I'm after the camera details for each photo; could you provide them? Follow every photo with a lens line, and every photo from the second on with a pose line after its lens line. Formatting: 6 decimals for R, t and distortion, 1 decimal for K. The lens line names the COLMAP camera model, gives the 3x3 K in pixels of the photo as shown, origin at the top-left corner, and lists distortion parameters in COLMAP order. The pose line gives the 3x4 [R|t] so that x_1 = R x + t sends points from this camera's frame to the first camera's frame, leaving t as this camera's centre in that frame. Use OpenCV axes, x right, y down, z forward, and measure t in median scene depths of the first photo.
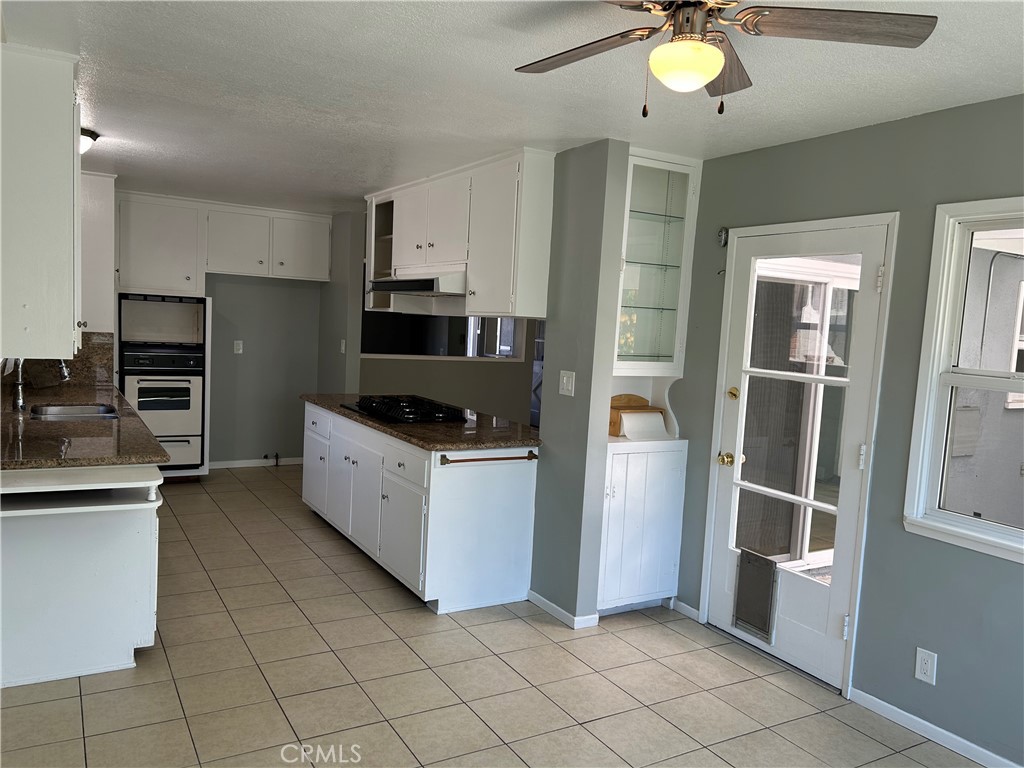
lens RADIAL K [[770.5, 0, 508.5], [0, 770.5, 389.0], [0, 0, 1]] dist [0.046535, -0.044359]
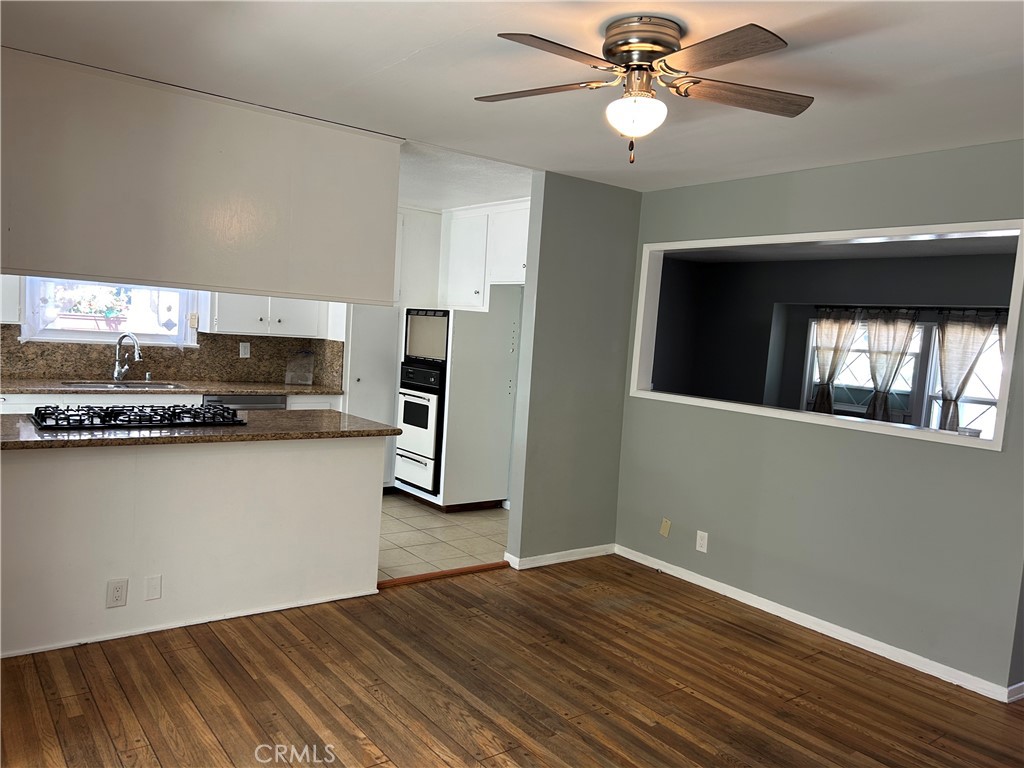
lens RADIAL K [[770.5, 0, 508.5], [0, 770.5, 389.0], [0, 0, 1]] dist [0.046535, -0.044359]
pose [[0.119787, 0.031233, -0.992308, 0.884138], [-0.145531, 0.989261, 0.013569, -0.082537], [0.982075, 0.142786, 0.123046, 1.644972]]
